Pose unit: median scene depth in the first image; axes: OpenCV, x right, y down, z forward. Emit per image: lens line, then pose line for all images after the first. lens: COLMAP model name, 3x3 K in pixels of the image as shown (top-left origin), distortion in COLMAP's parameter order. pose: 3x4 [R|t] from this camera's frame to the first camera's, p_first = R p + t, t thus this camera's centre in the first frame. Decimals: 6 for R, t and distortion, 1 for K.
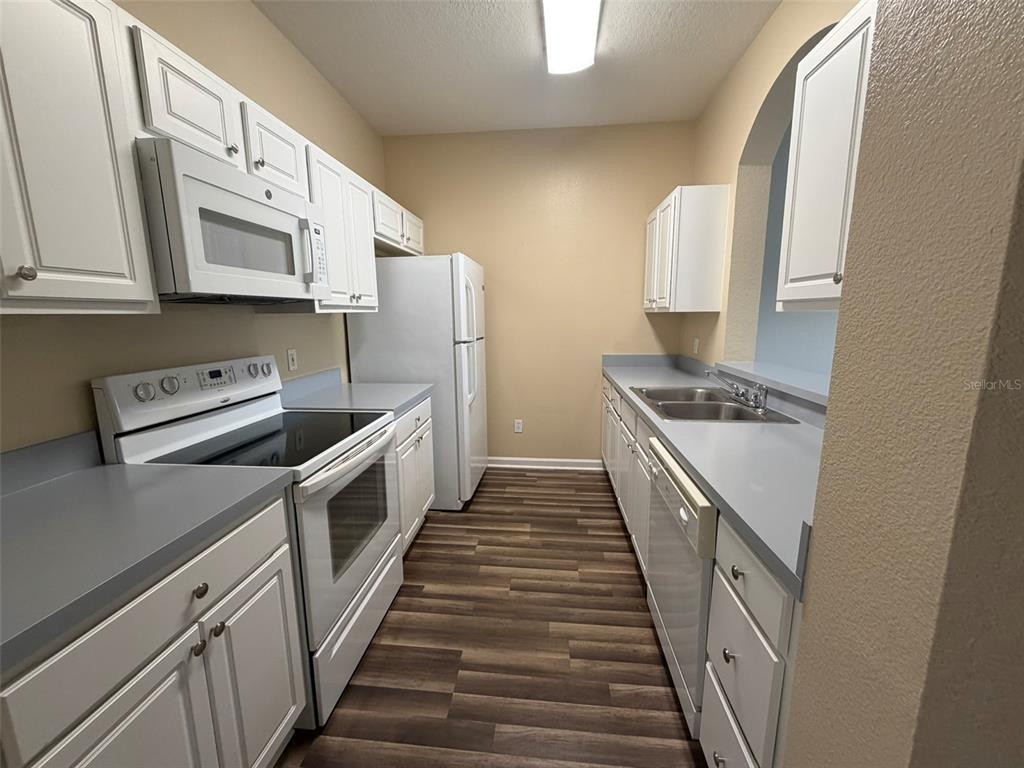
lens RADIAL K [[408.7, 0, 509.6], [0, 408.7, 382.7], [0, 0, 1]] dist [0.000646, -0.000265]
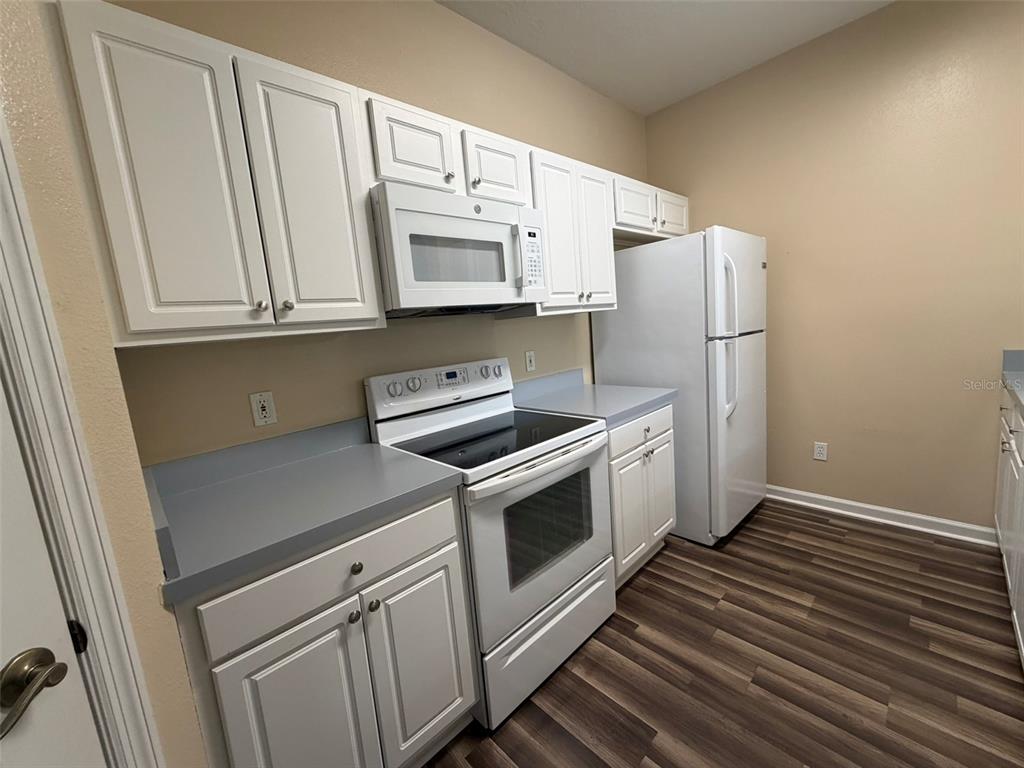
lens RADIAL K [[408.7, 0, 509.6], [0, 408.7, 382.7], [0, 0, 1]] dist [0.000646, -0.000265]
pose [[0.756200, 0.035119, -0.653397, 0.155677], [-0.029236, 0.999375, 0.019879, -0.025351], [0.653687, 0.004071, 0.756754, 0.206512]]
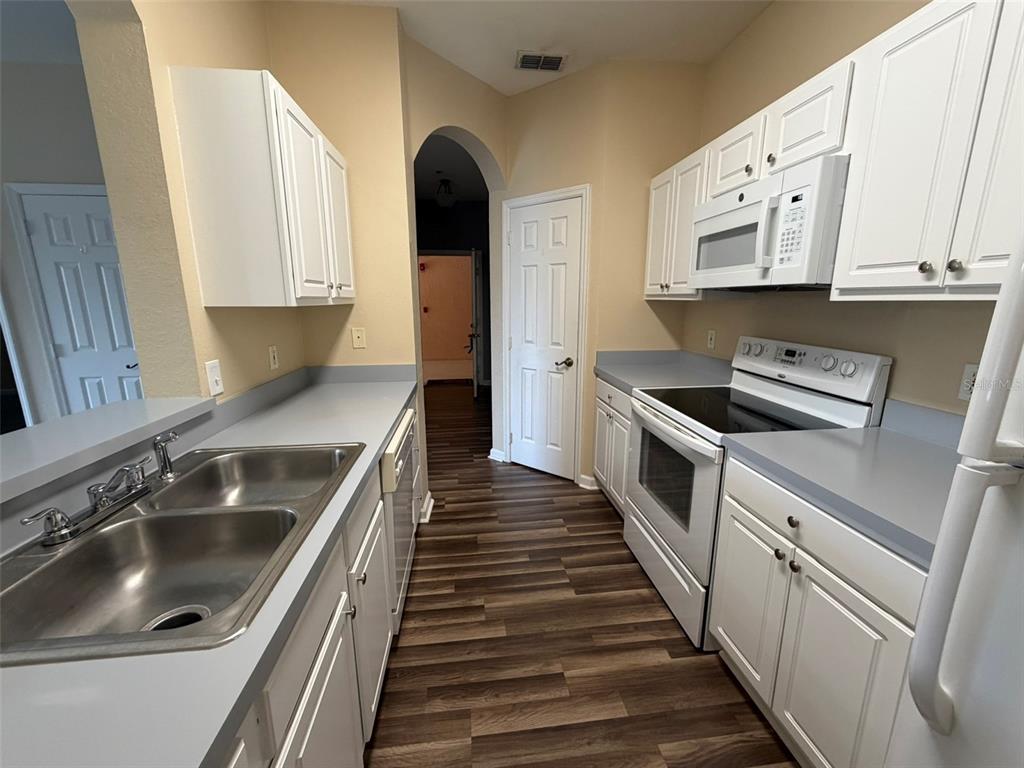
lens RADIAL K [[408.7, 0, 509.6], [0, 408.7, 382.7], [0, 0, 1]] dist [0.000646, -0.000265]
pose [[-0.977729, 0.056444, -0.202141, 0.261882], [-0.021037, 0.931948, 0.361981, -0.313357], [0.208816, 0.358171, -0.910005, 1.748584]]
